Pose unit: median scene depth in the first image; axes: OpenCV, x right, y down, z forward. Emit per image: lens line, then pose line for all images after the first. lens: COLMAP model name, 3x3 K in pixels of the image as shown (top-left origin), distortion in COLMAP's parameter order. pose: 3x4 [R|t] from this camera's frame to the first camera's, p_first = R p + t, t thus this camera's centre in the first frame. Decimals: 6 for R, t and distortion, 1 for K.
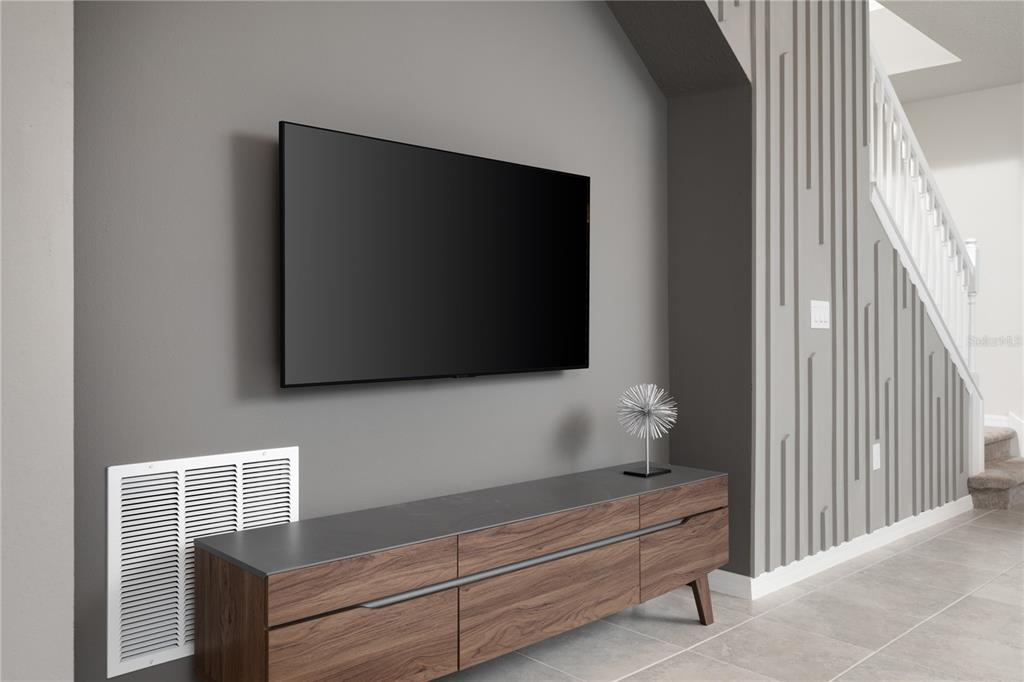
lens RADIAL K [[821.7, 0, 509.3], [0, 821.7, 337.3], [0, 0, 1]] dist [0.005081, 0.000632]
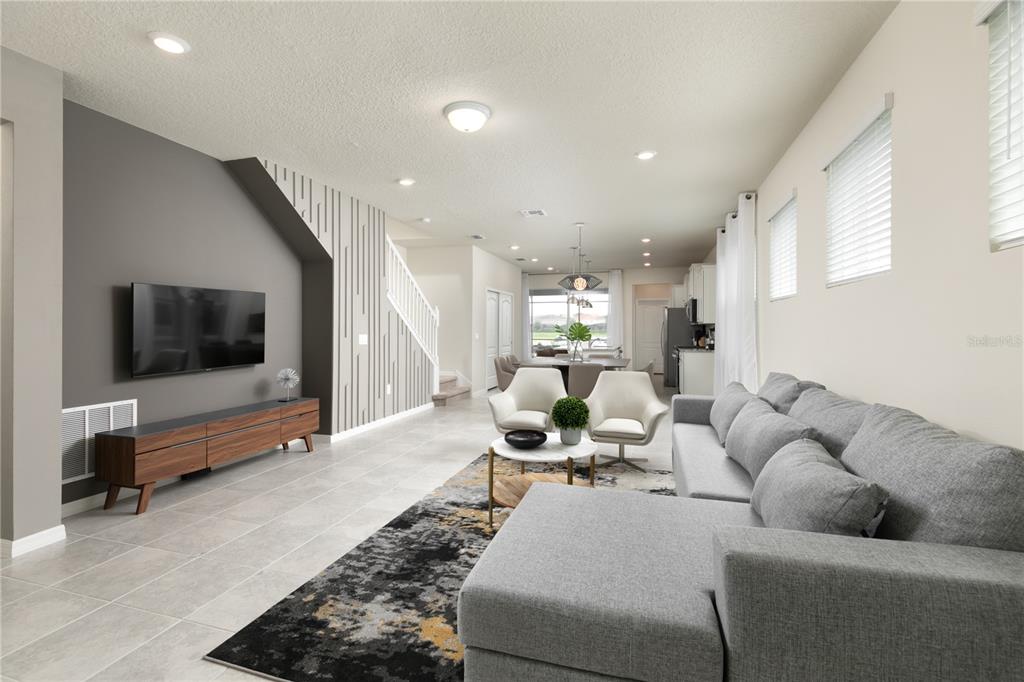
lens RADIAL K [[464.6, 0, 511.5], [0, 464.6, 324.7], [0, 0, 1]] dist [0.004798, 0.000375]
pose [[0.868320, 0.004053, 0.495988, 0.042708], [0.001525, 0.999940, -0.010841, -0.073003], [-0.496002, 0.010170, 0.868262, -0.745776]]
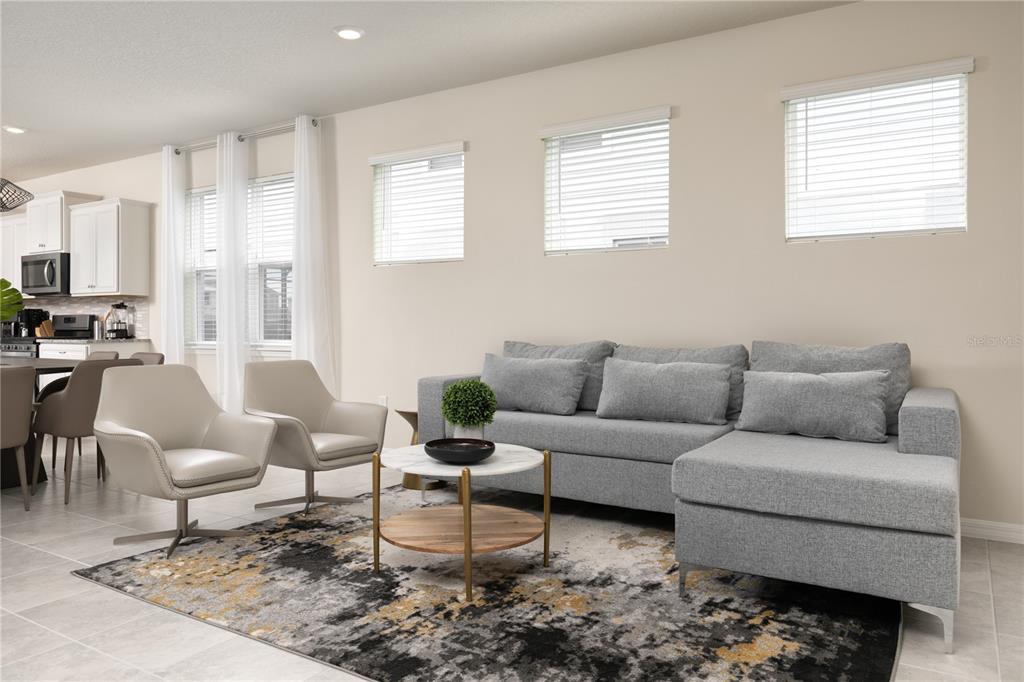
lens RADIAL K [[720.0, 0, 507.6], [0, 720.0, 333.1], [0, 0, 1]] dist [0.001791, 0.001815]
pose [[-0.249500, -0.013373, 0.968283, -0.413552], [0.000841, 0.999901, 0.014026, -0.011067], [-0.968375, 0.004314, -0.249464, 0.325467]]
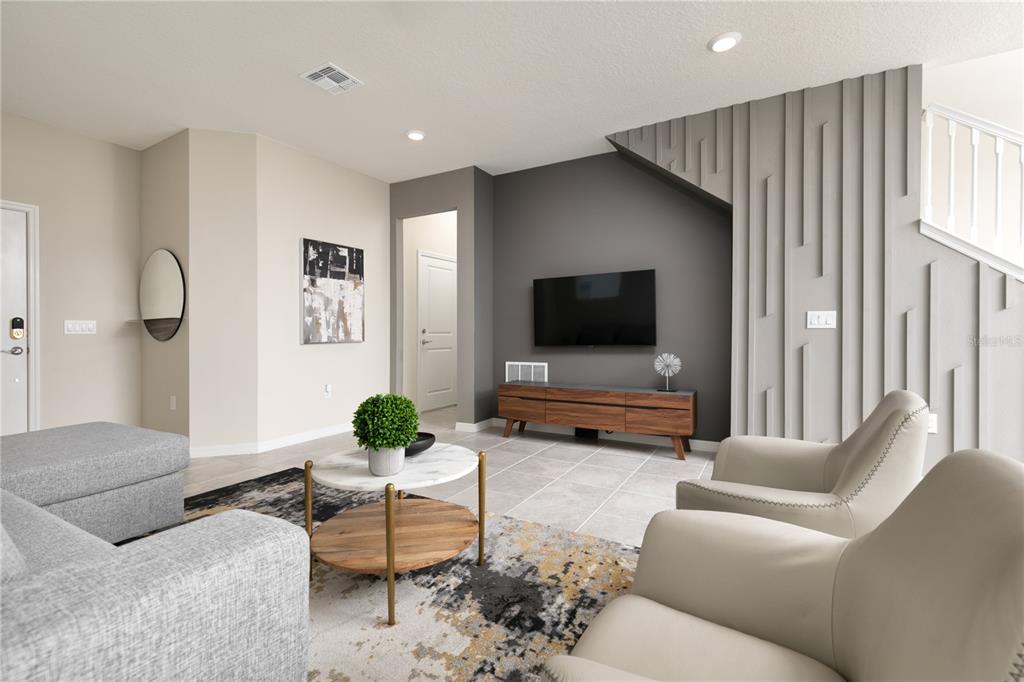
lens RADIAL K [[464.6, 0, 505.8], [0, 464.6, 337.4], [0, 0, 1]] dist [0.004798, 0.000375]
pose [[0.278360, 0.009615, -0.960429, 1.332174], [0.004100, 0.999929, 0.011198, -0.006045], [0.960468, -0.007055, 0.278300, 0.175127]]
